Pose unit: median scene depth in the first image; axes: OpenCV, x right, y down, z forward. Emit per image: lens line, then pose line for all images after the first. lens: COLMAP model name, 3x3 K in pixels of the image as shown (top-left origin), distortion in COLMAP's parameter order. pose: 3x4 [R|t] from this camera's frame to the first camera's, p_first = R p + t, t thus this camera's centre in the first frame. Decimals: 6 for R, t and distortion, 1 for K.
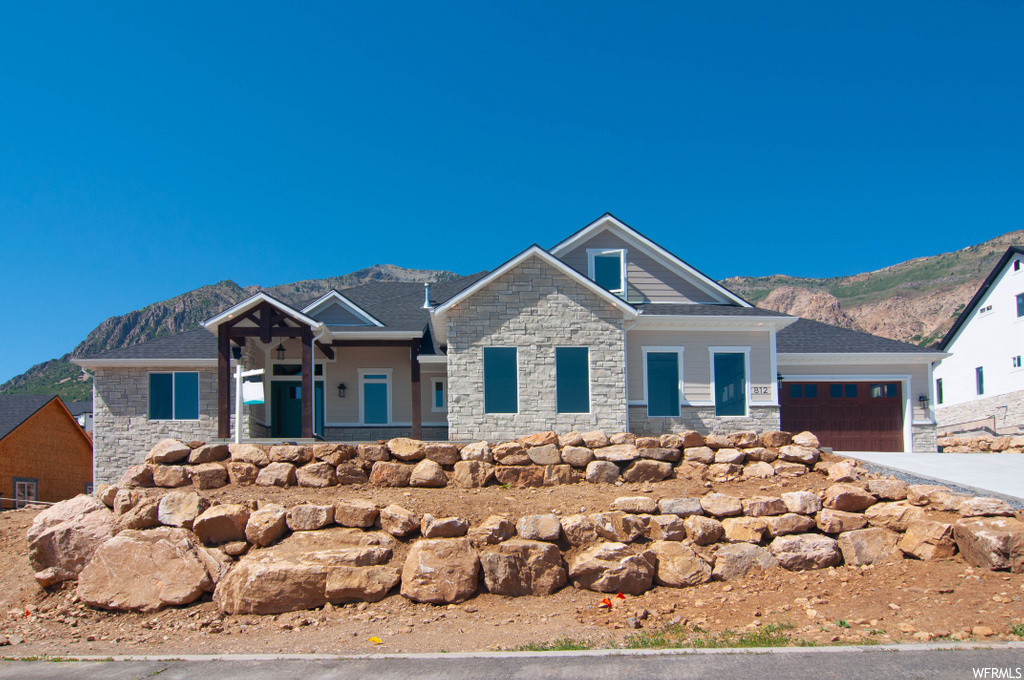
lens RADIAL K [[708.1, 0, 509.9], [0, 708.1, 426.8], [0, 0, 1]] dist [-0.004108, -0.003203]
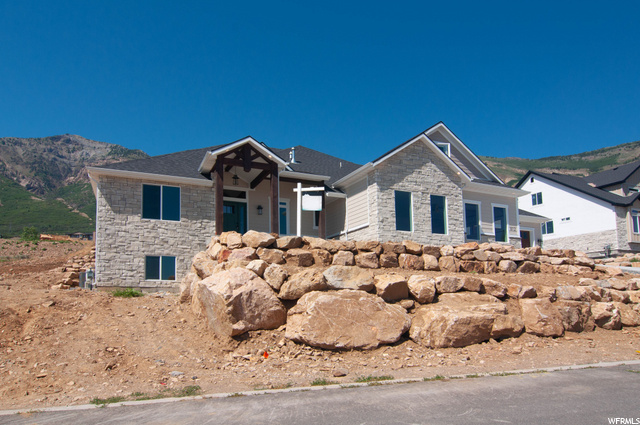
lens RADIAL K [[434.2, 0, 304.6], [0, 434.2, 222.6], [0, 0, 1]] dist [-0.010553, -0.002836]
pose [[0.932424, 0.077590, 0.352937, -0.577872], [-0.050926, 0.995144, -0.084233, 0.057173], [-0.357759, 0.060567, 0.931848, 0.148301]]
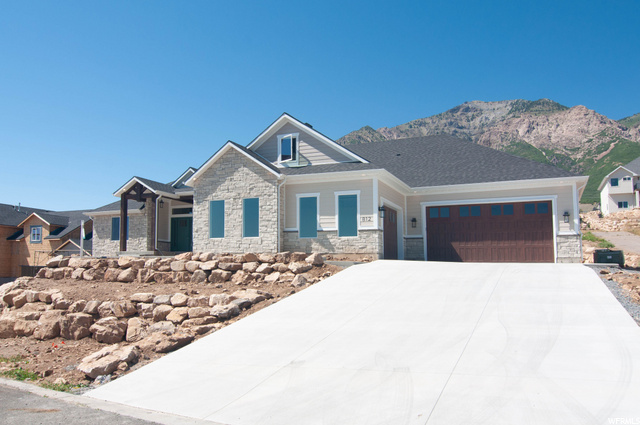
lens RADIAL K [[499.5, 0, 320.0], [0, 499.5, 212.5], [0, 0, 1]] dist [0.004798, 0.002974]
pose [[0.871104, -0.036354, -0.489752, 0.821786], [0.031340, 0.999339, -0.018437, -0.051449], [0.490098, 0.000711, 0.871667, 0.039354]]
